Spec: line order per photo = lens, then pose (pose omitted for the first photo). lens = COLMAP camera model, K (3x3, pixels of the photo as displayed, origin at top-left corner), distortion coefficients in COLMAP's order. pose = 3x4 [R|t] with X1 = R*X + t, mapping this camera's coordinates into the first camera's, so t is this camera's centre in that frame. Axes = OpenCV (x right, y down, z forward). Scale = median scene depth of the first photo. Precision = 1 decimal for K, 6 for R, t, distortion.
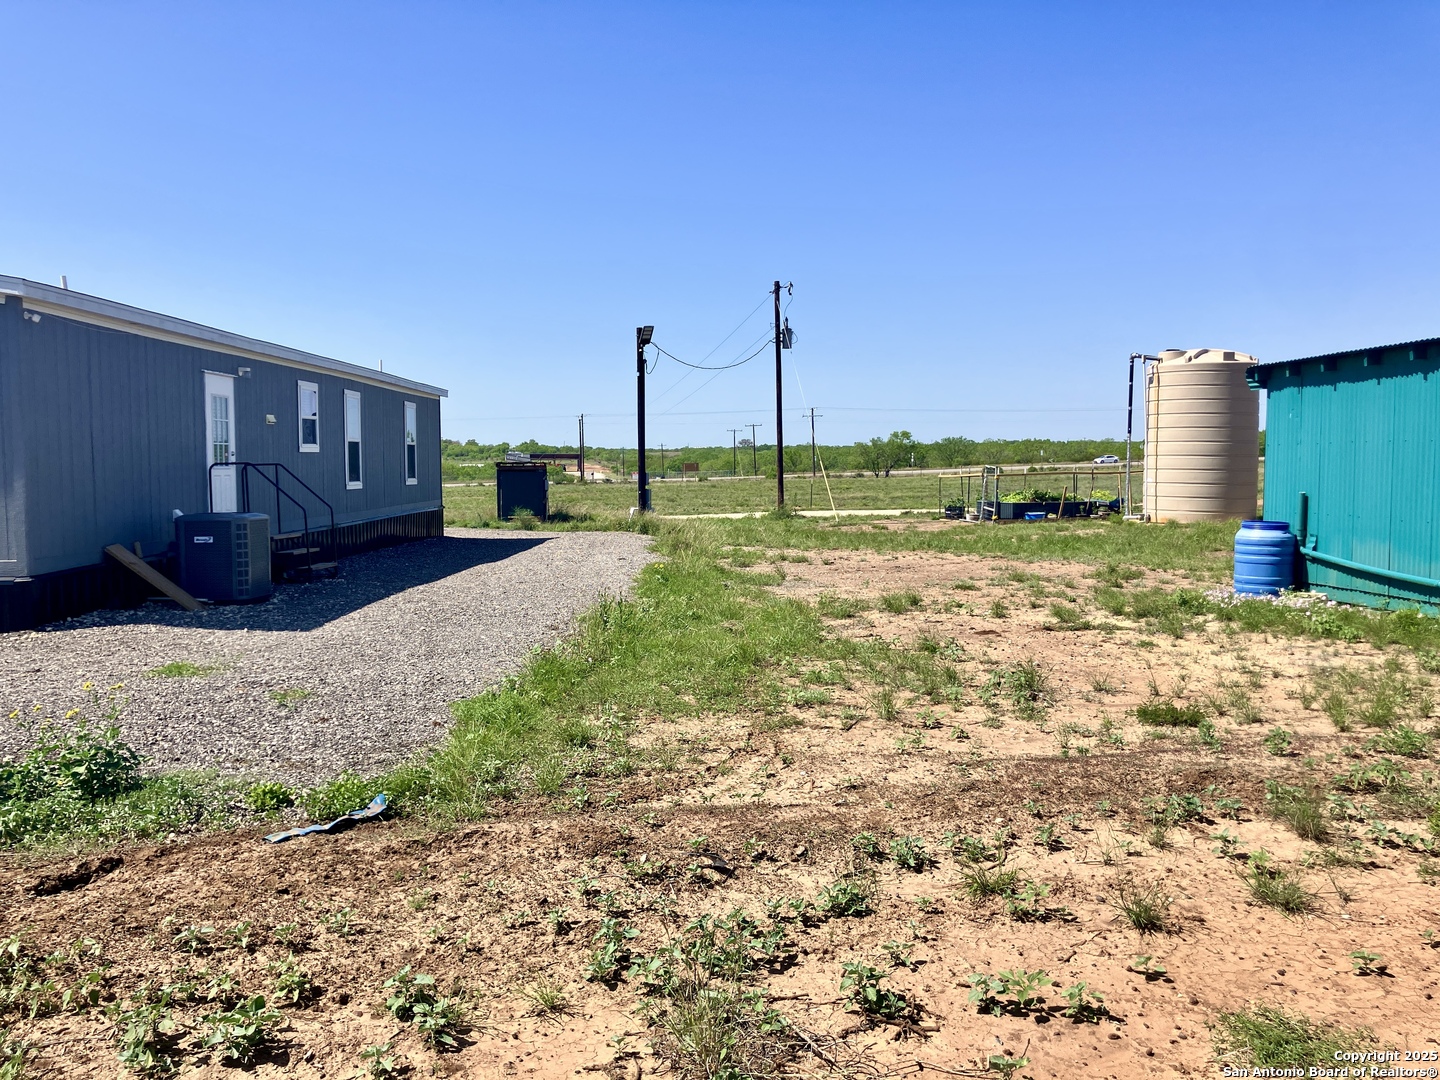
lens RADIAL K [[1185.0, 0, 721.9], [0, 1185.0, 526.6], [0, 0, 1]] dist [0.038486, -0.072508]
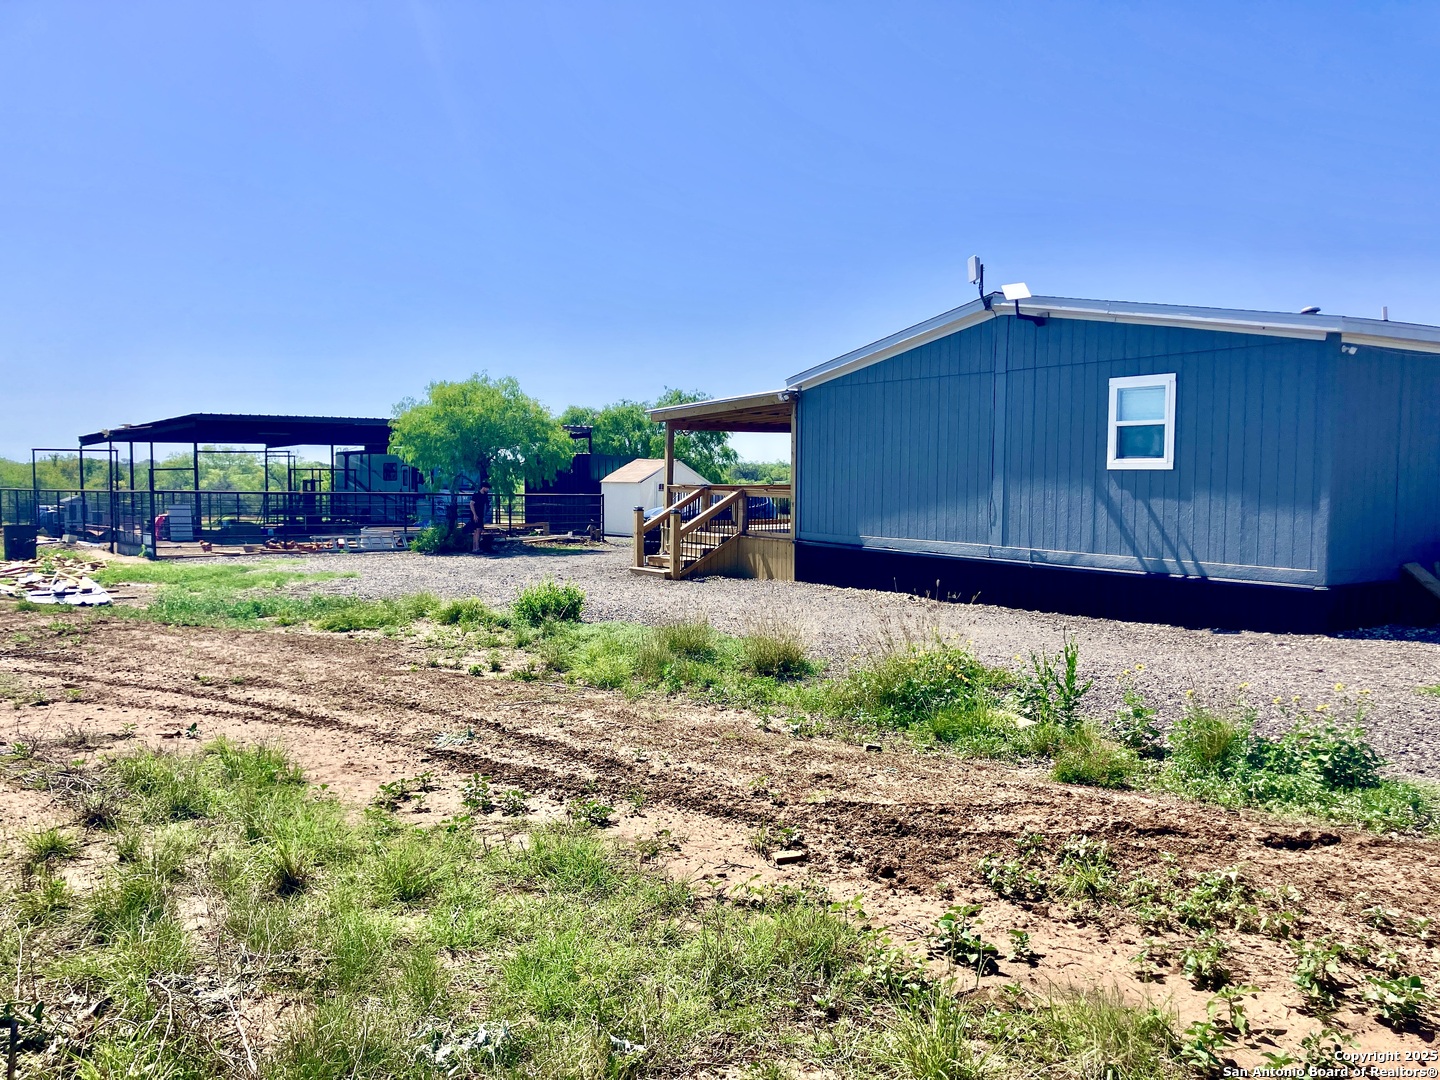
lens RADIAL K [[1185.0, 0, 719.2], [0, 1185.0, 540.2], [0, 0, 1]] dist [0.038486, -0.072508]
pose [[0.513541, 0.060784, -0.855909, 0.172245], [-0.058962, 0.997630, 0.035472, -0.015975], [0.856037, 0.032250, 0.515908, -0.131473]]
